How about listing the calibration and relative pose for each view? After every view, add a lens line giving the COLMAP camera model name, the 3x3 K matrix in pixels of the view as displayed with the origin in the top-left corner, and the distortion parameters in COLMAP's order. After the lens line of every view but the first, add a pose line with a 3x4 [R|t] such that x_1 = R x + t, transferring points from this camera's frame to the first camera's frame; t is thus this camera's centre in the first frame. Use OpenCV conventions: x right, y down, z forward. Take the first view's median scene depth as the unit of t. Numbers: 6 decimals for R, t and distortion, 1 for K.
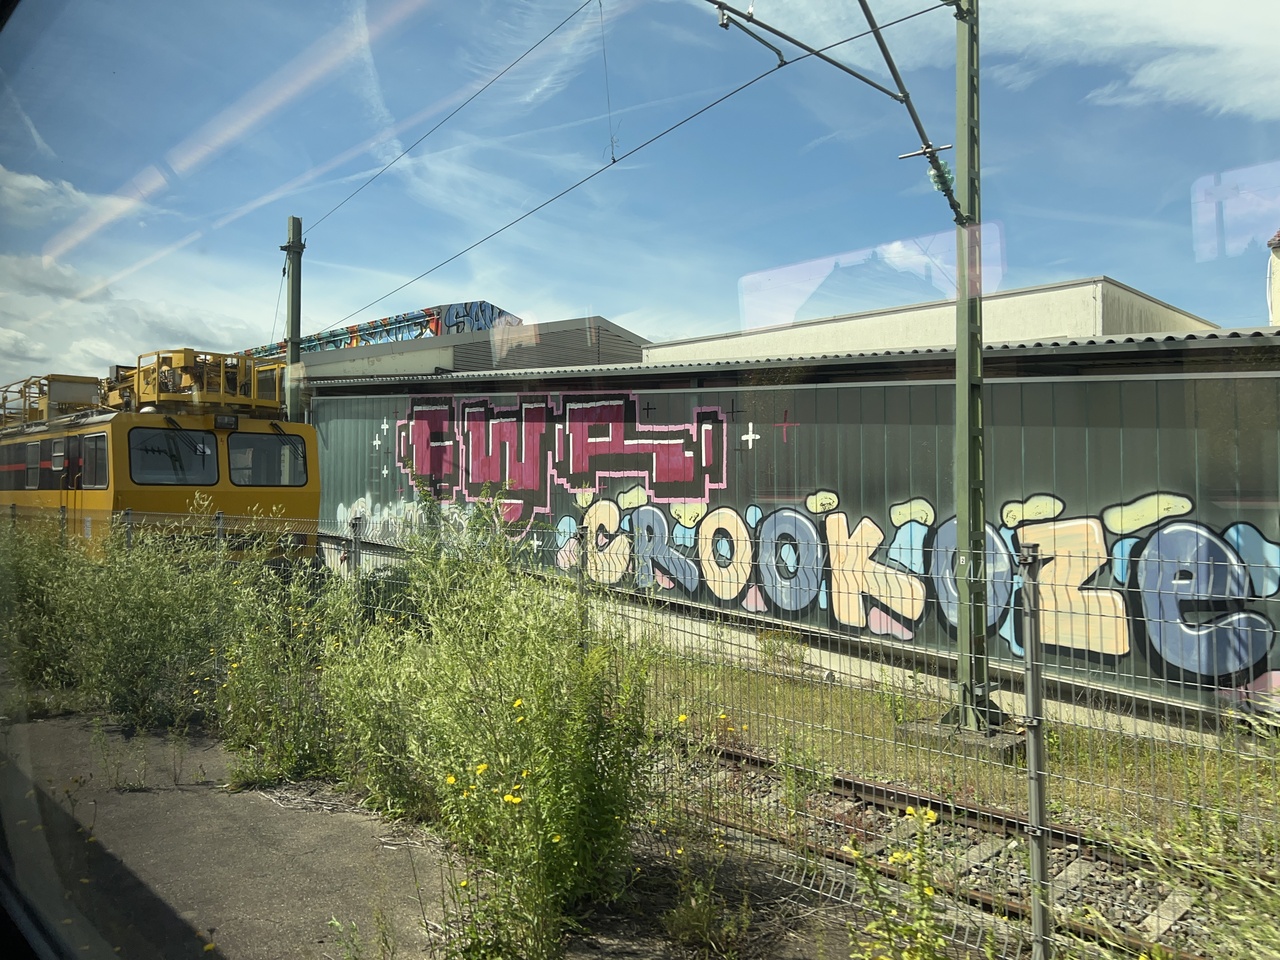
lens RADIAL K [[917.2, 0, 636.0], [0, 917.2, 477.2], [0, 0, 1]] dist [0.067507, -0.070268]
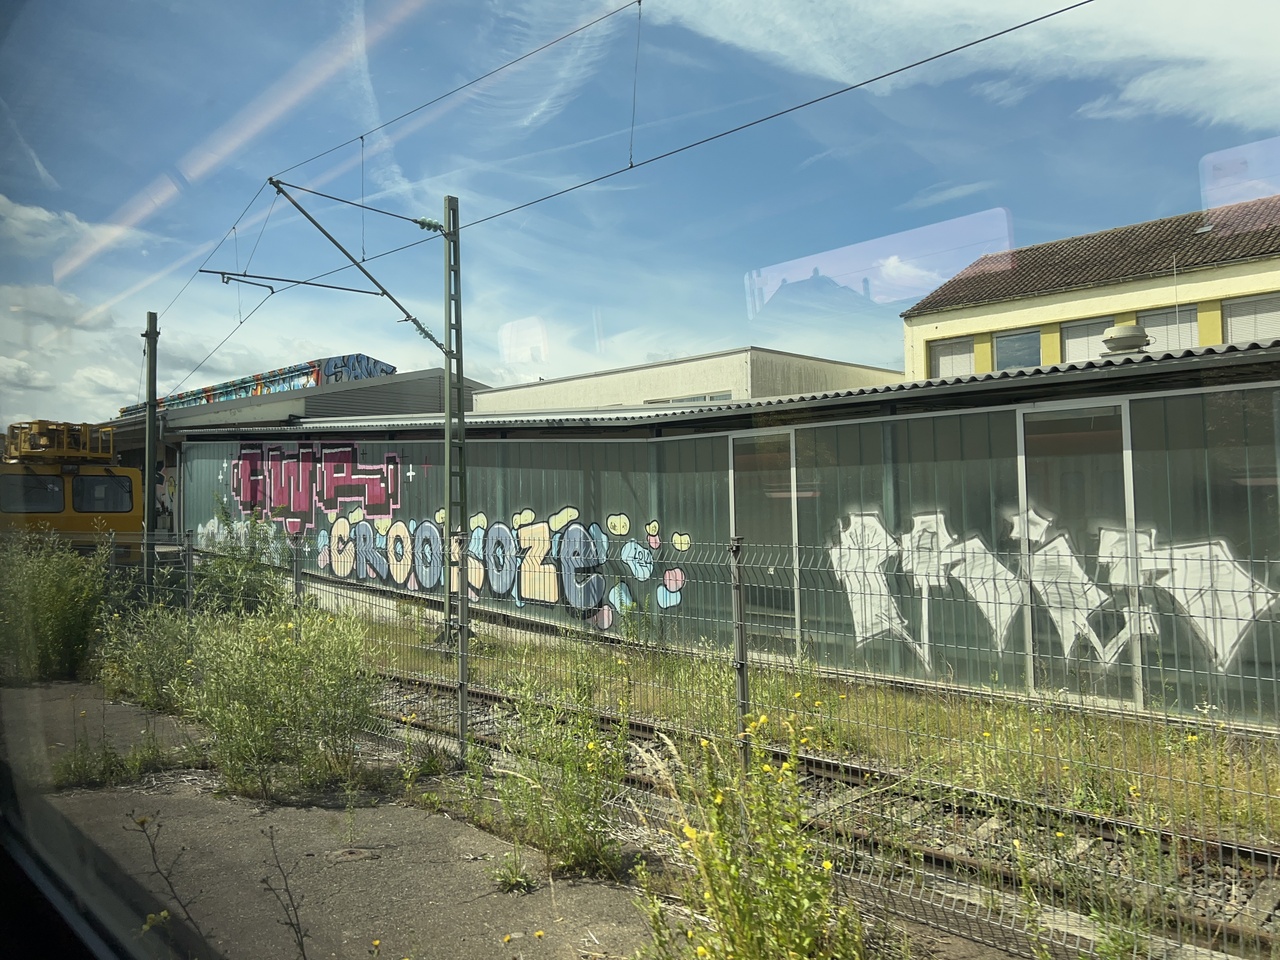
lens RADIAL K [[917.2, 0, 637.6], [0, 917.2, 470.6], [0, 0, 1]] dist [0.067507, -0.070268]
pose [[0.999848, -0.017374, -0.001188, 0.314326], [0.017337, 0.999507, -0.026170, -0.001882], [0.001642, 0.026145, 0.999657, -0.320883]]
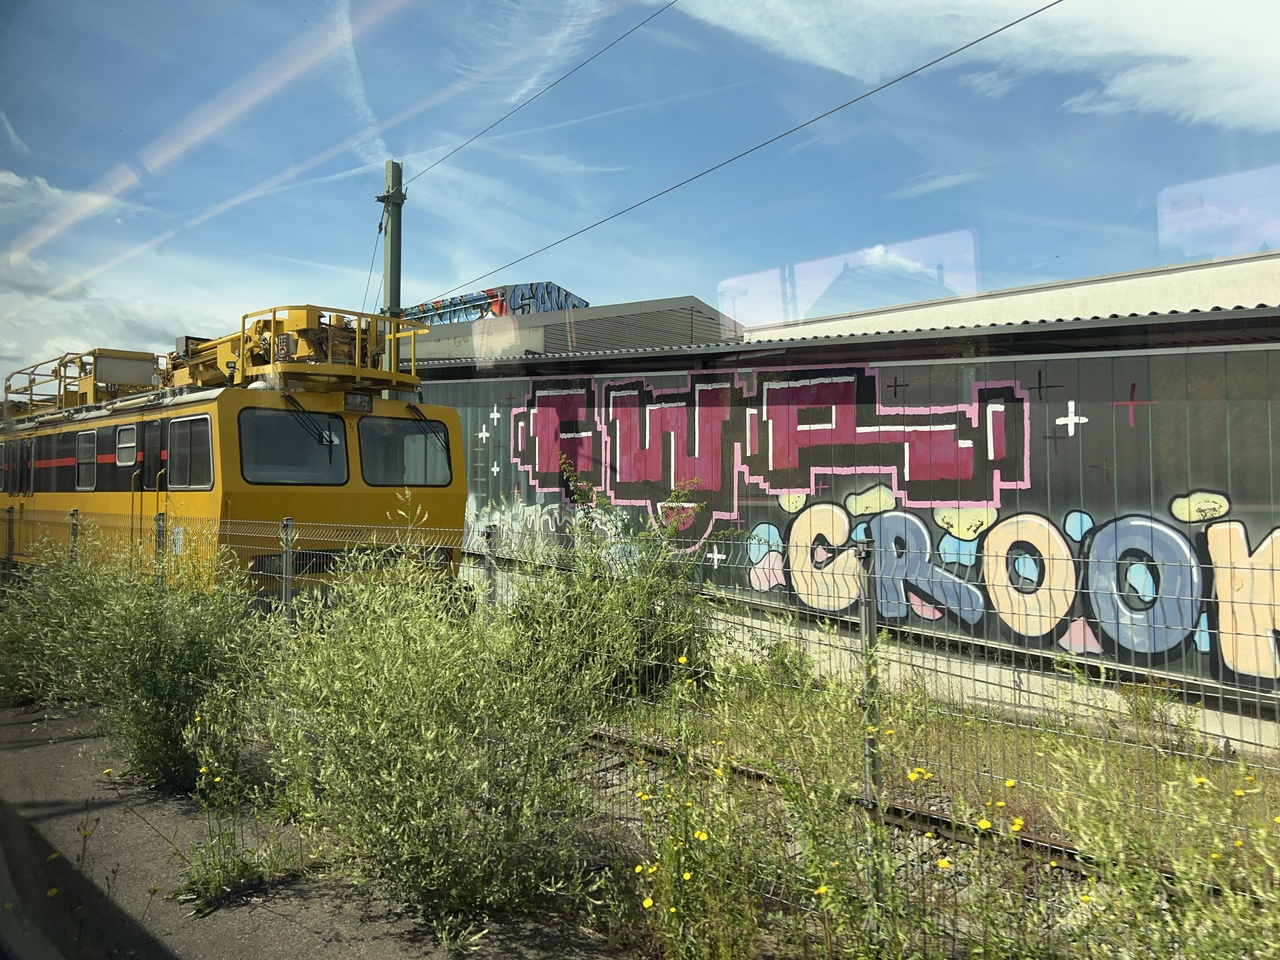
lens RADIAL K [[917.2, 0, 649.9], [0, 917.2, 468.1], [0, 0, 1]] dist [0.067507, -0.070268]
pose [[0.999504, -0.000274, 0.031492, -0.154130], [0.000615, 0.999941, -0.010817, 0.002091], [-0.031487, 0.010831, 0.999445, 0.157037]]
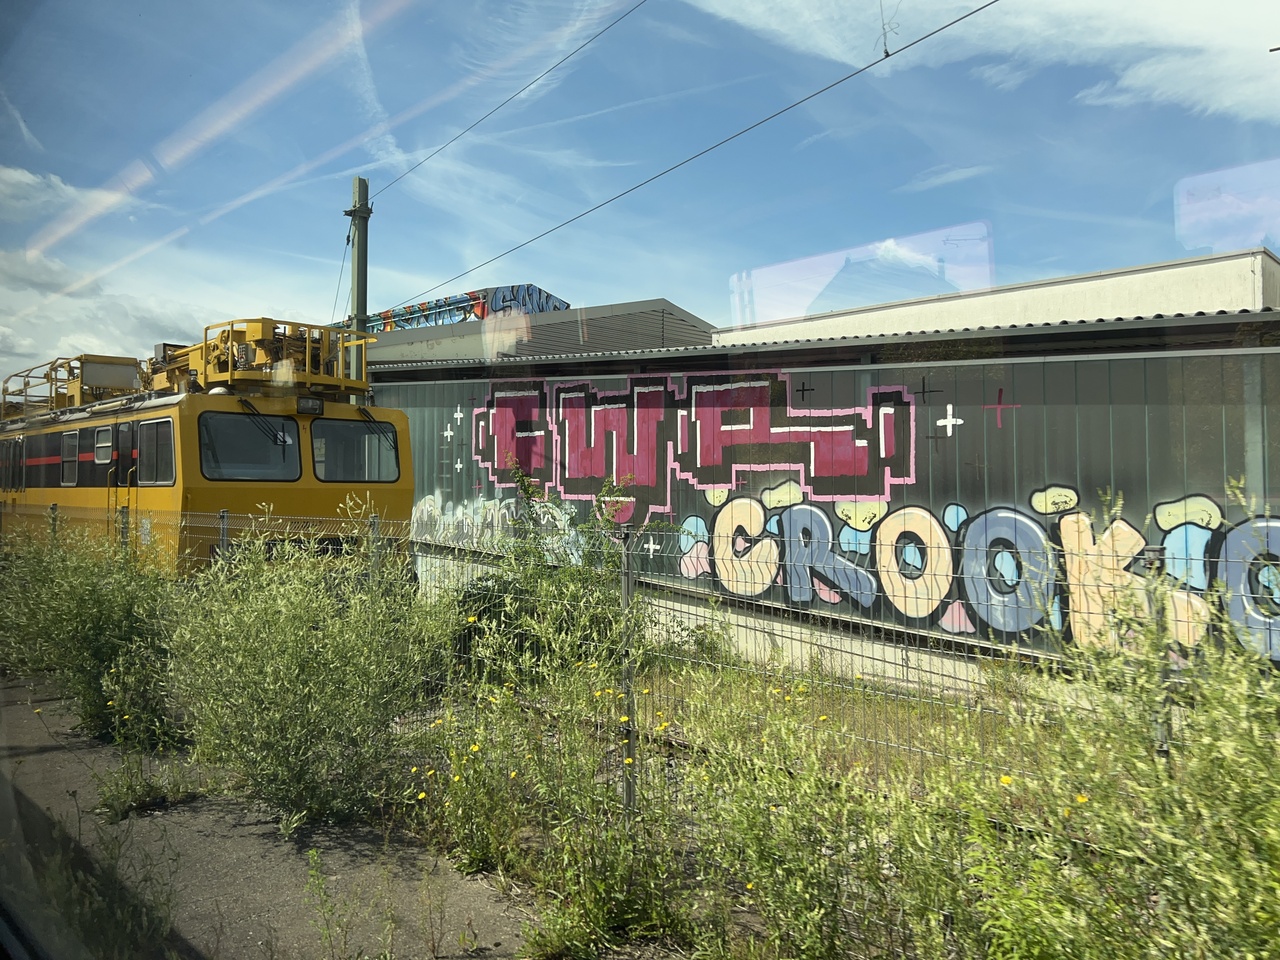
lens RADIAL K [[917.2, 0, 648.8], [0, 917.2, 467.8], [0, 0, 1]] dist [0.067507, -0.070268]
pose [[0.999813, -0.001269, 0.019310, -0.103079], [0.001385, 0.999981, -0.005966, 0.001371], [-0.019302, 0.005991, 0.999796, 0.104948]]
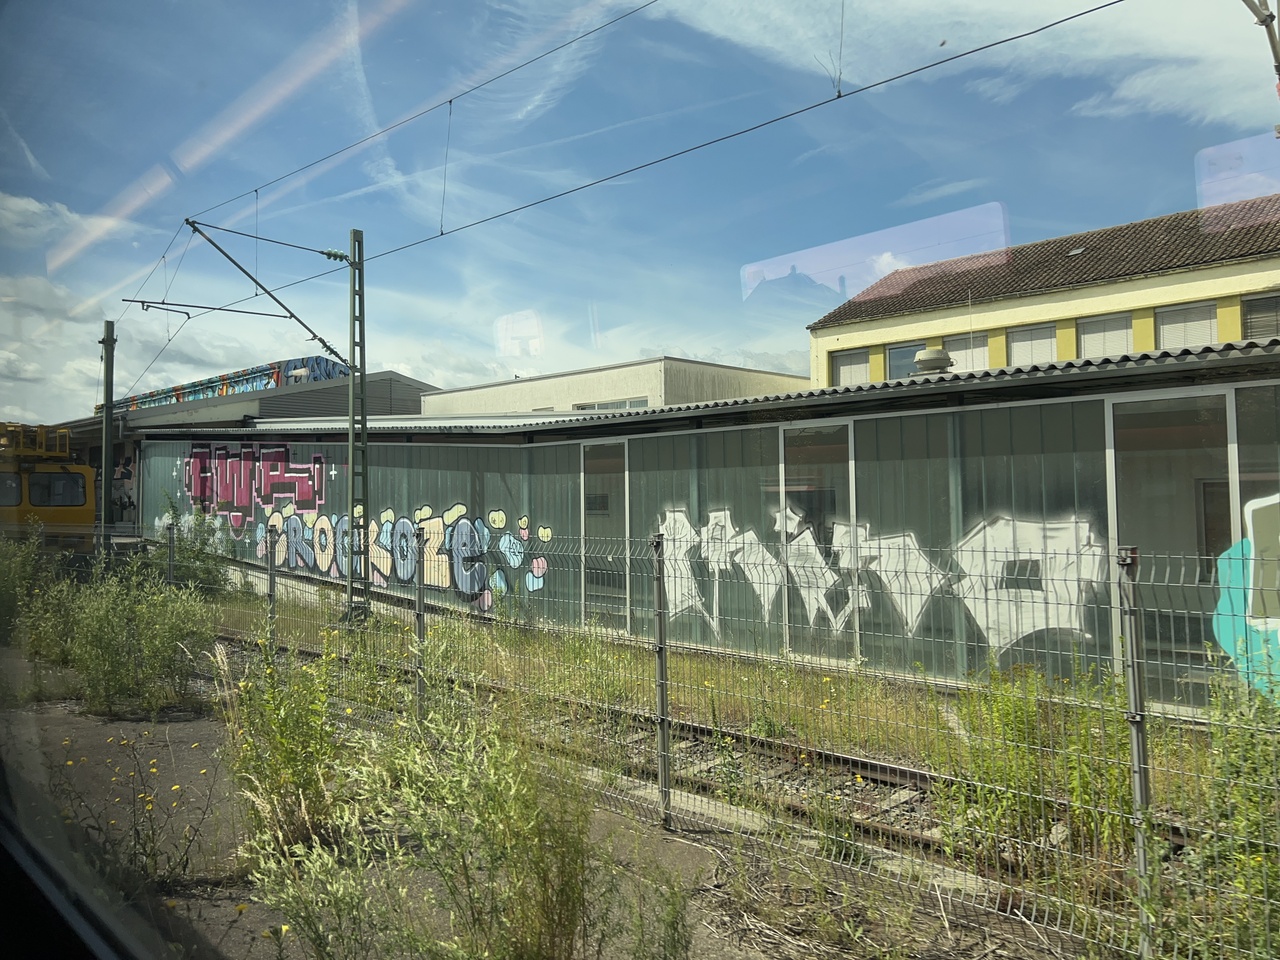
lens RADIAL K [[917.2, 0, 637.5], [0, 917.2, 470.4], [0, 0, 1]] dist [0.067507, -0.070268]
pose [[0.999901, -0.012540, 0.006351, 0.421241], [0.012671, 0.999698, -0.021043, -0.003539], [-0.006085, 0.021122, 0.999758, -0.432267]]
